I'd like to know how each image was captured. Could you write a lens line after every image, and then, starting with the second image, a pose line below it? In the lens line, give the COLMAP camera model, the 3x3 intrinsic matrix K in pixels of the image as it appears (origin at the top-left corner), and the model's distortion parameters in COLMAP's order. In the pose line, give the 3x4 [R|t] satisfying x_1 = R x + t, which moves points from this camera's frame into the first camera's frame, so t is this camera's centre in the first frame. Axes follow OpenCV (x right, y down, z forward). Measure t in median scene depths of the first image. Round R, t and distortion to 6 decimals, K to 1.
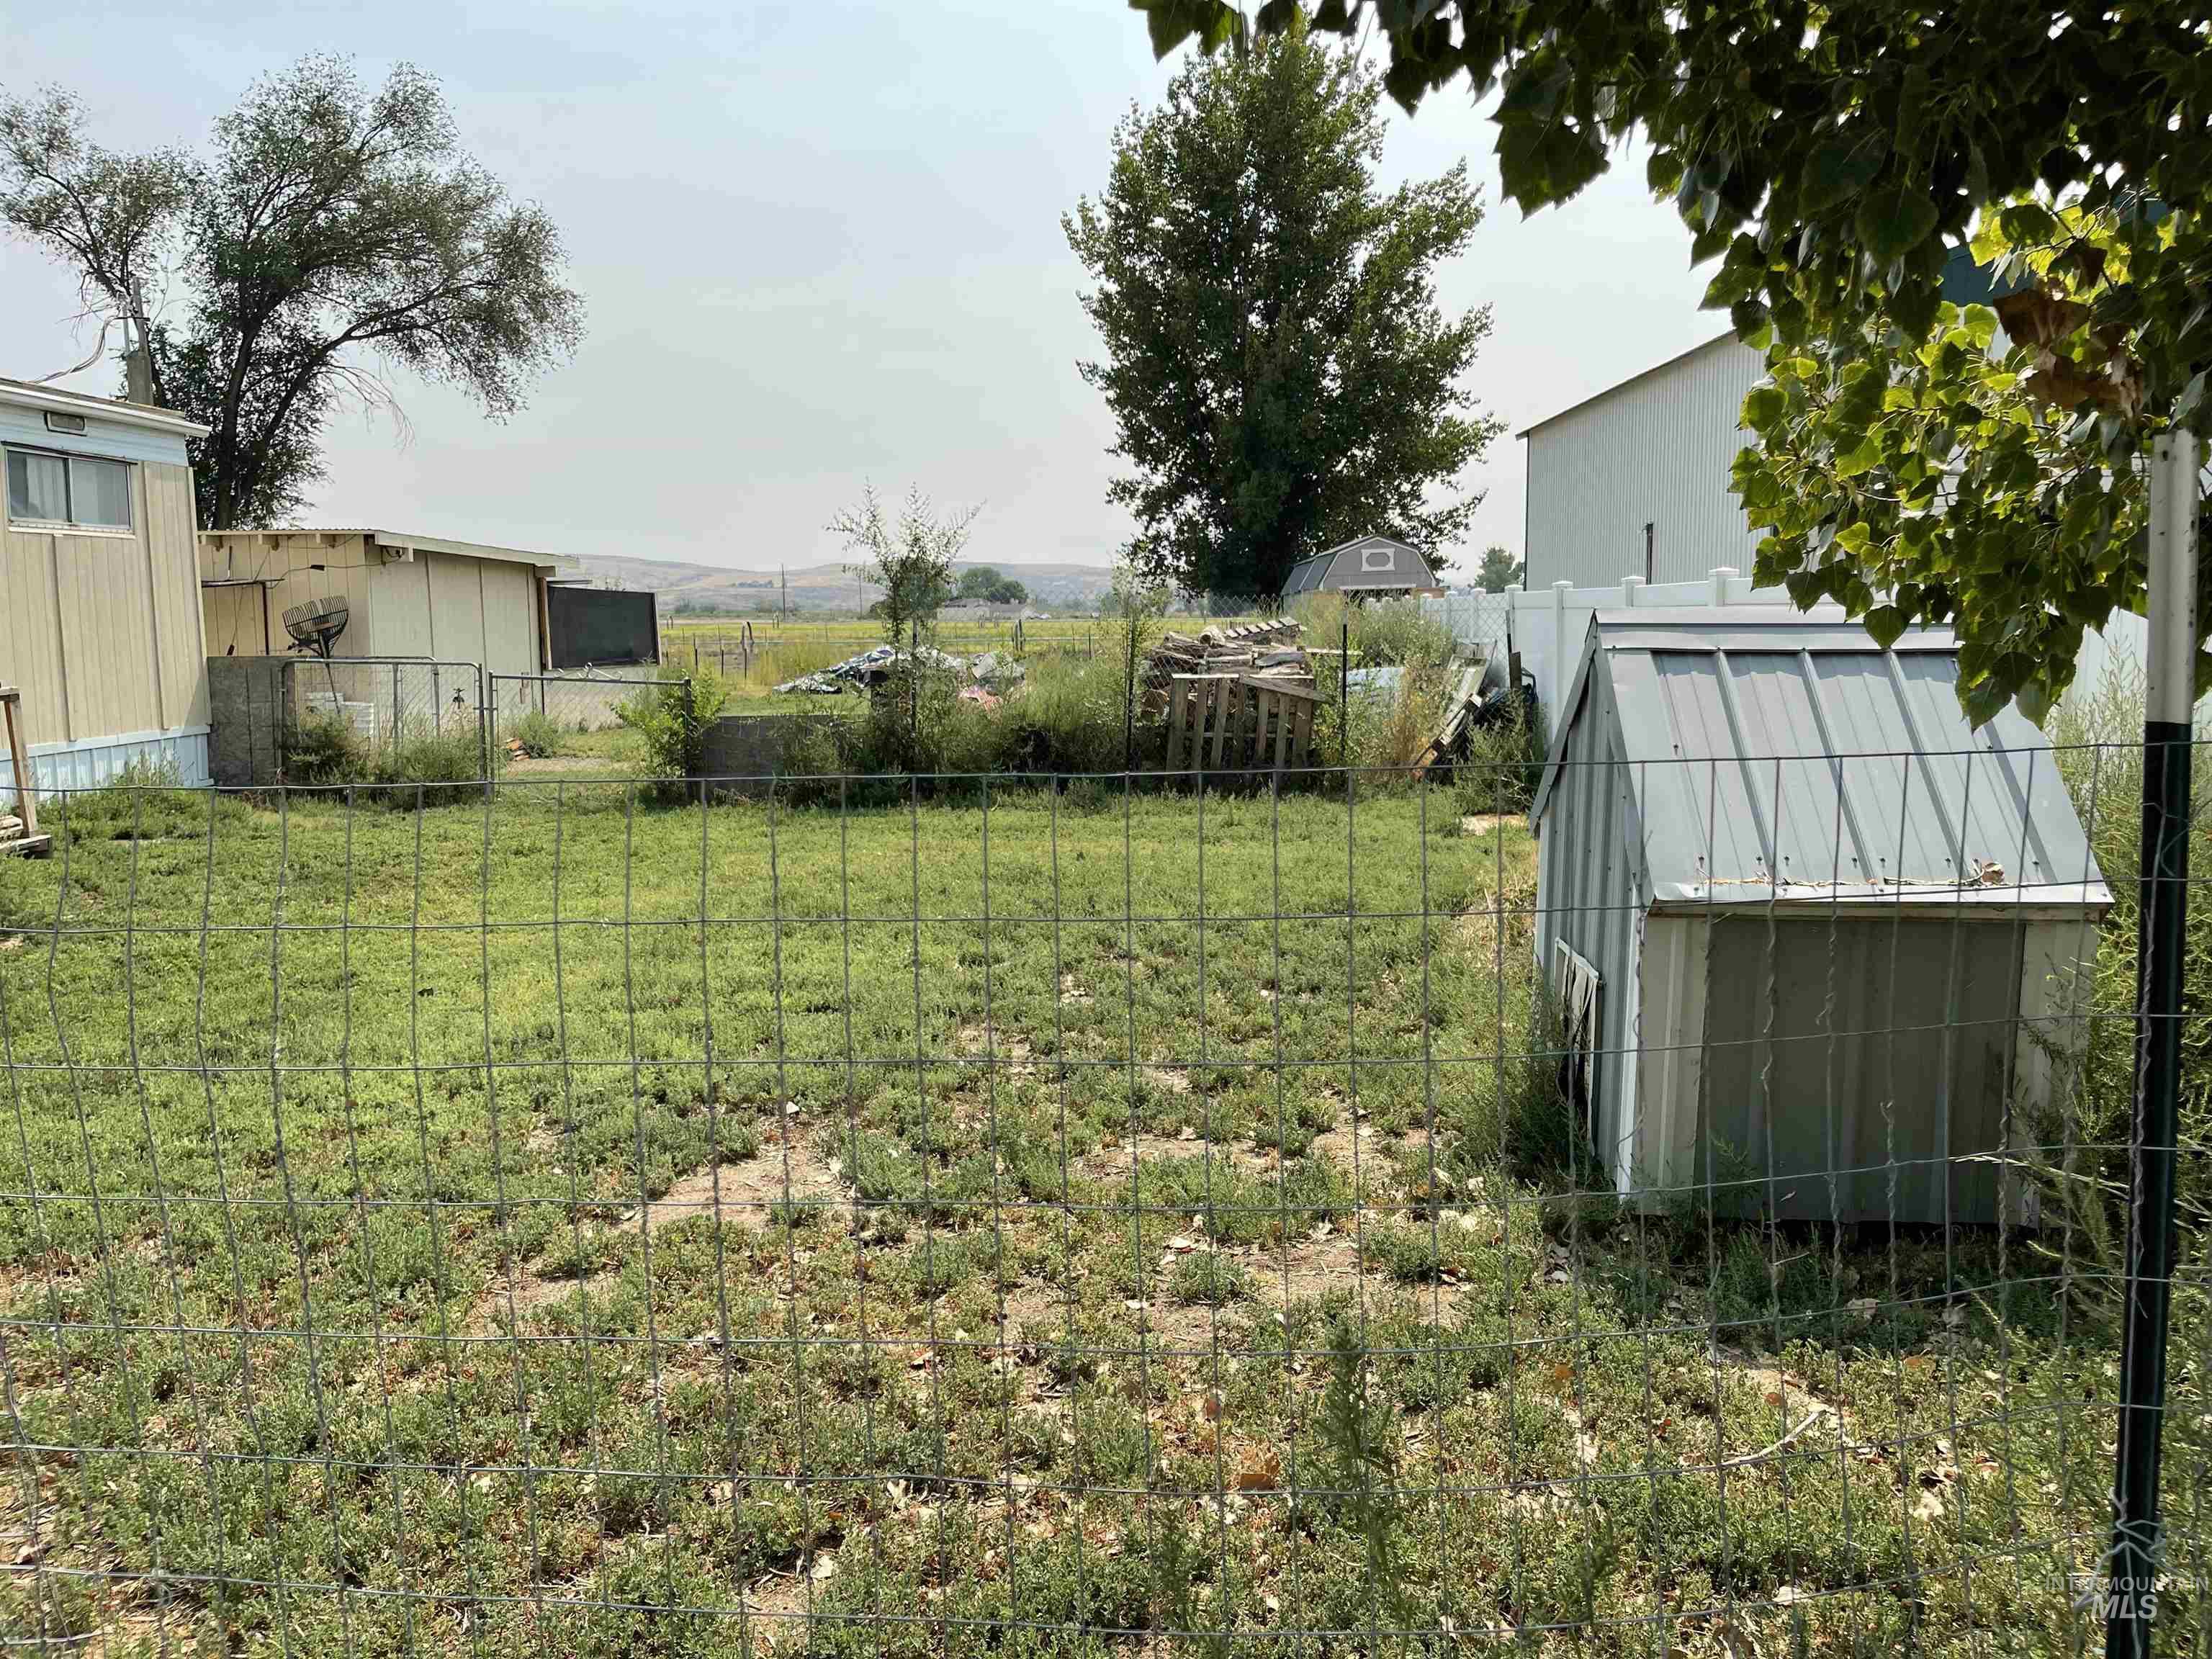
lens RADIAL K [[1661.1, 0, 1111.0], [0, 1661.1, 822.6], [0, 0, 1]] dist [0.079437, -0.108433]
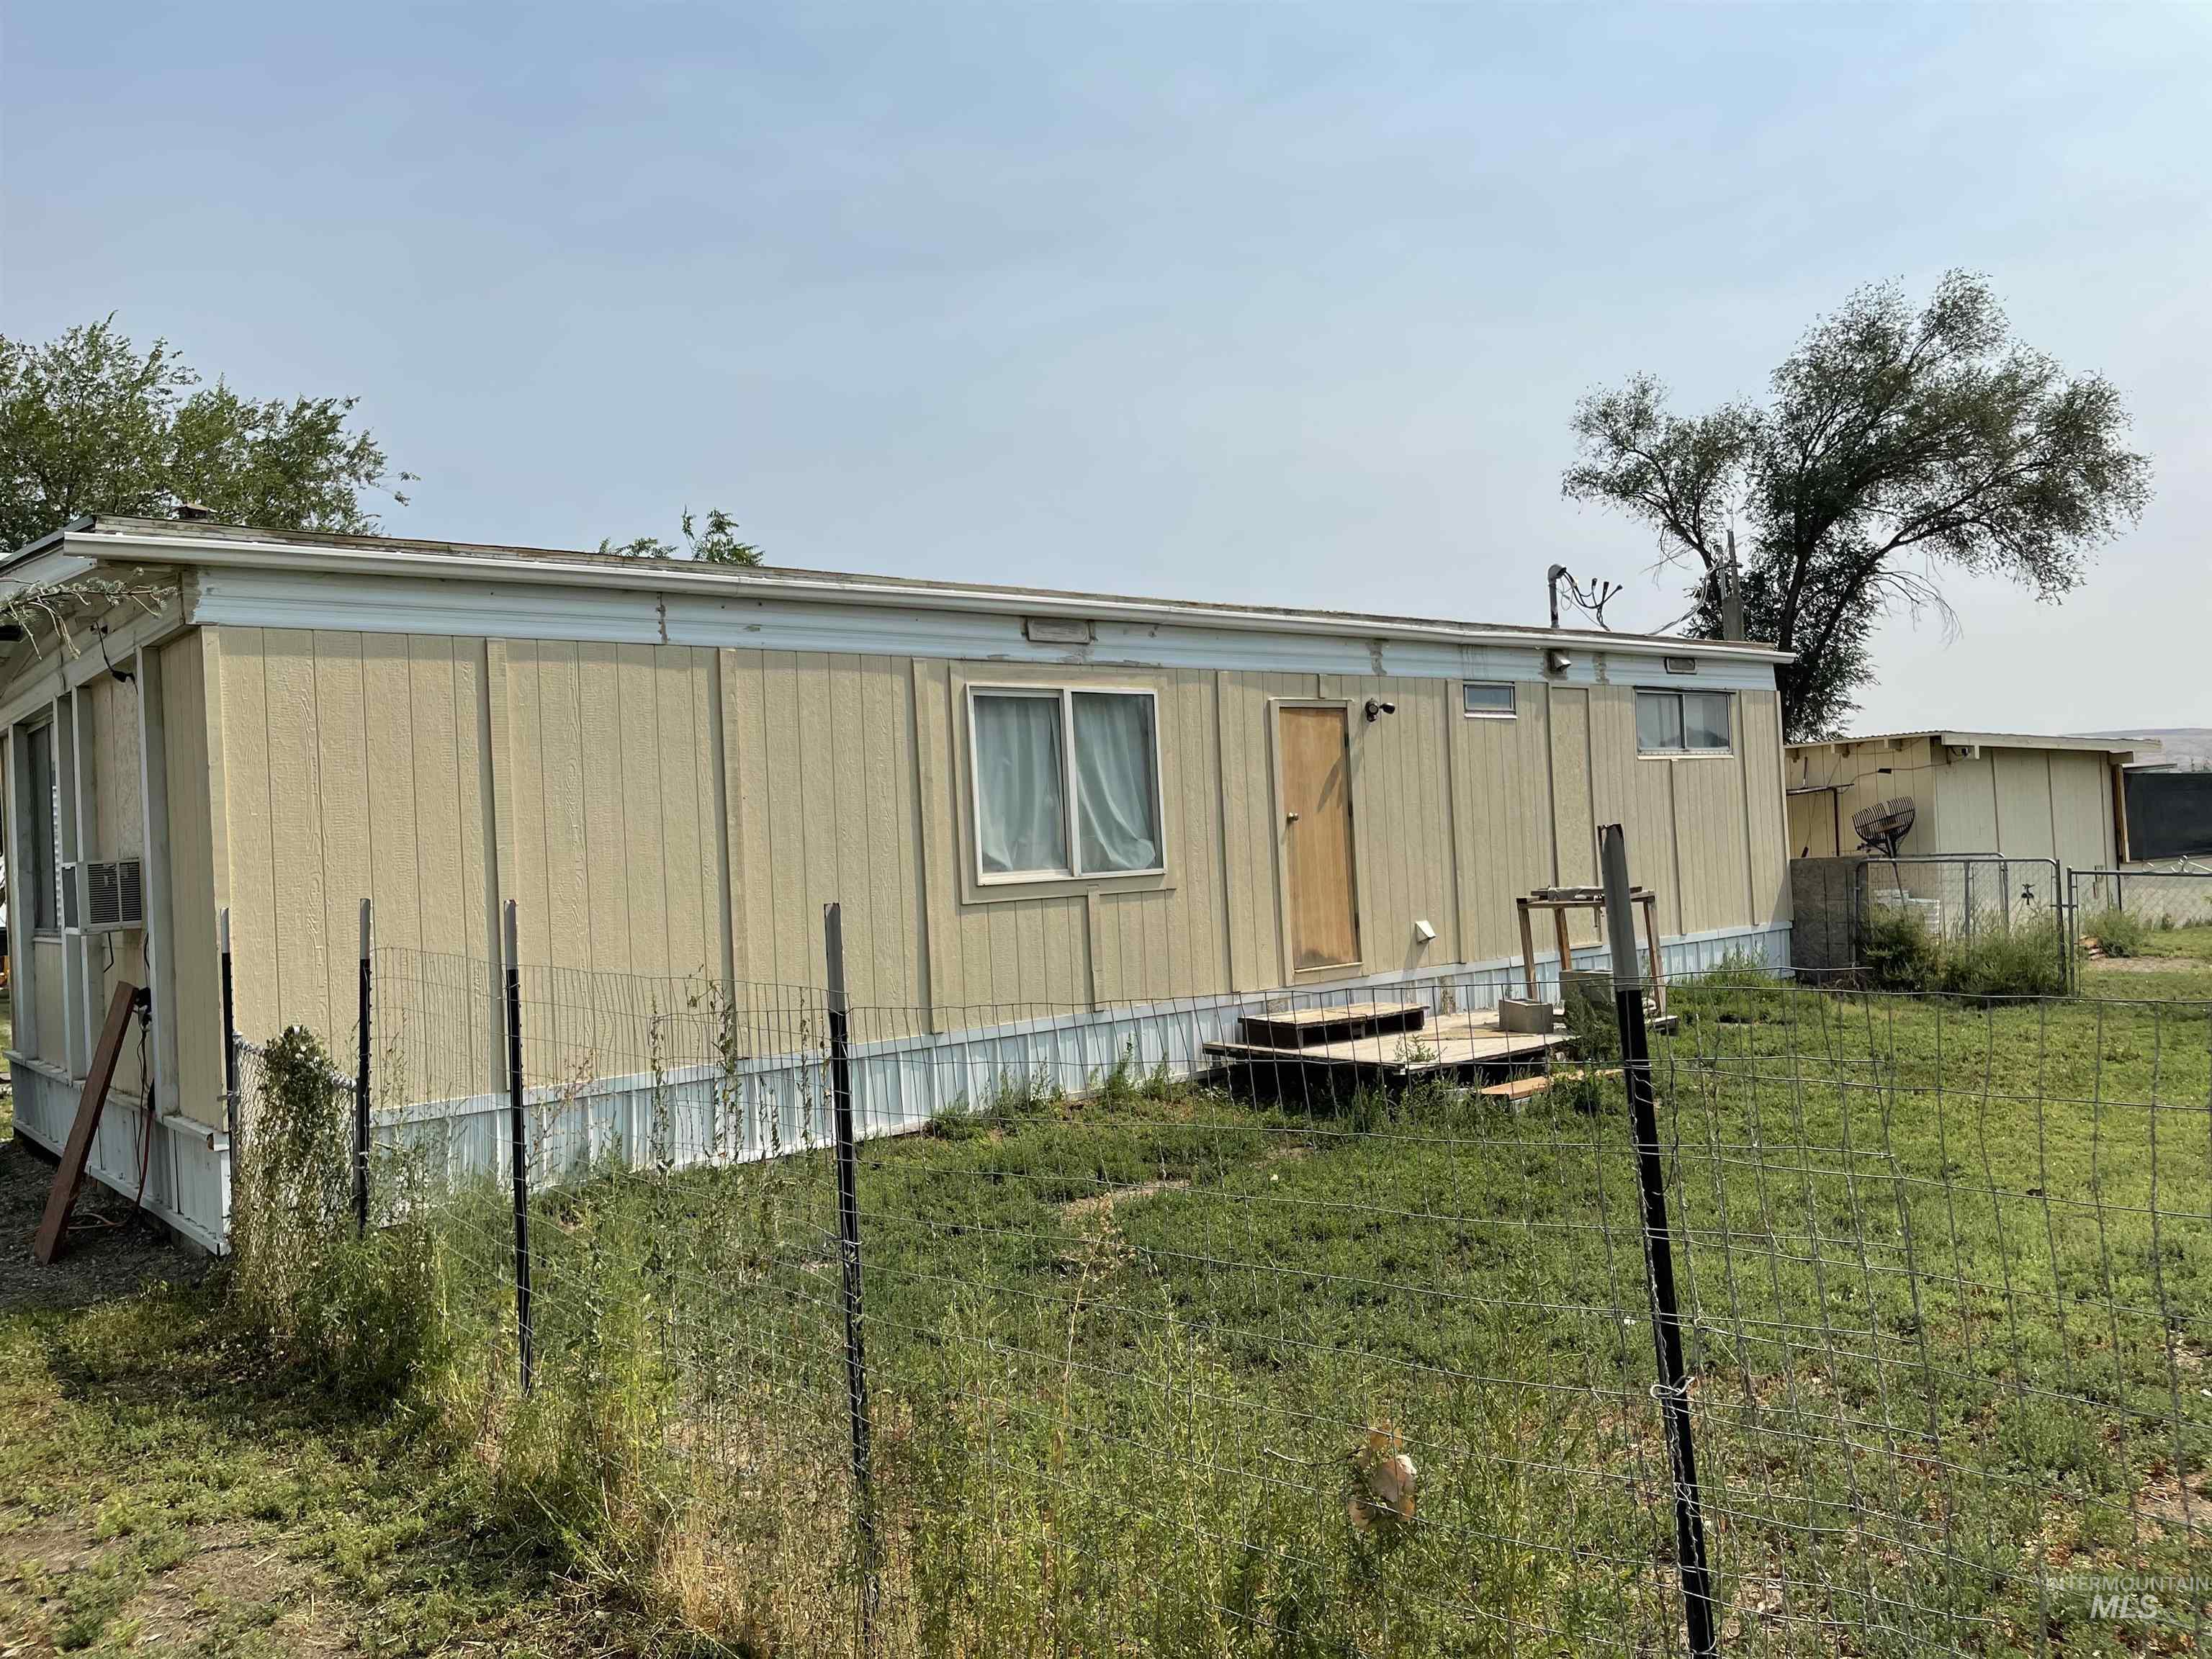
lens RADIAL K [[1661.1, 0, 1111.0], [0, 1661.1, 822.6], [0, 0, 1]] dist [0.079437, -0.108433]
pose [[0.658387, -0.038153, -0.751712, -0.000967], [-0.047591, 0.994606, -0.092164, 0.000022], [0.751174, 0.096454, 0.653020, -0.019187]]
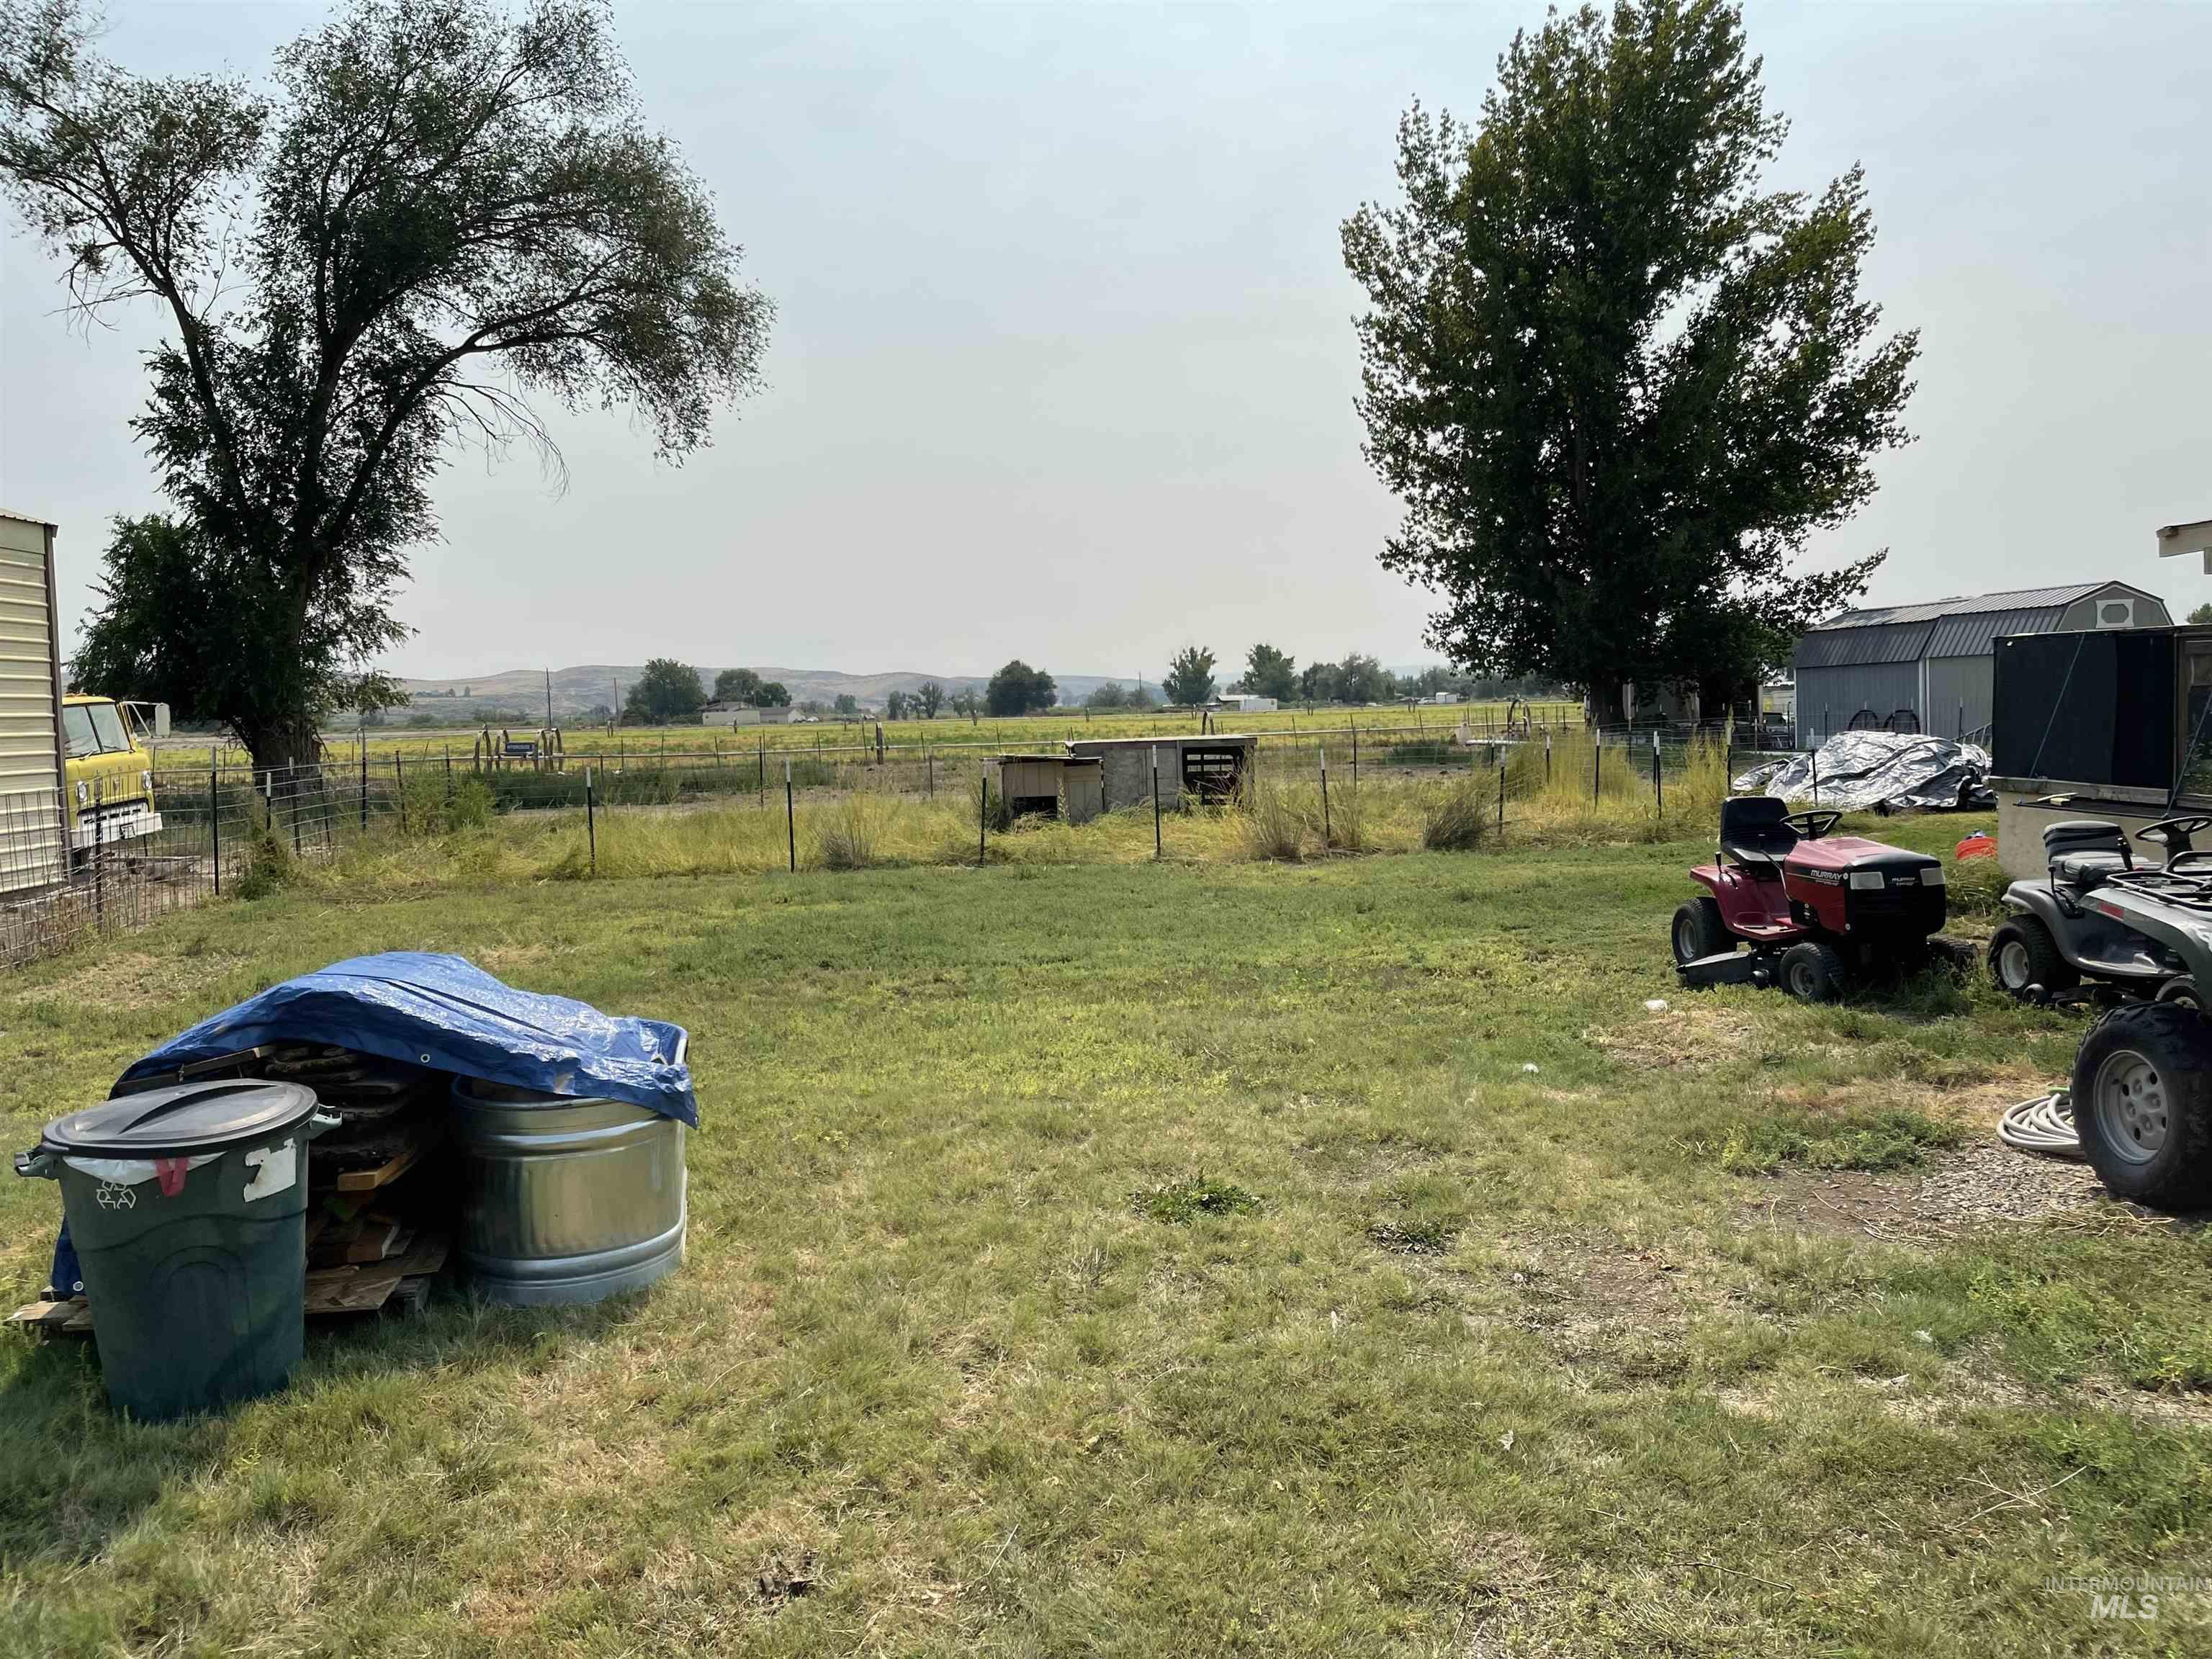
lens RADIAL K [[1661.1, 0, 1111.0], [0, 1661.1, 822.6], [0, 0, 1]] dist [0.079437, -0.108433]
pose [[0.982249, -0.030268, 0.185124, -0.351842], [0.041408, 0.997537, -0.056612, -0.029044], [-0.182954, 0.063273, 0.981083, 0.262209]]
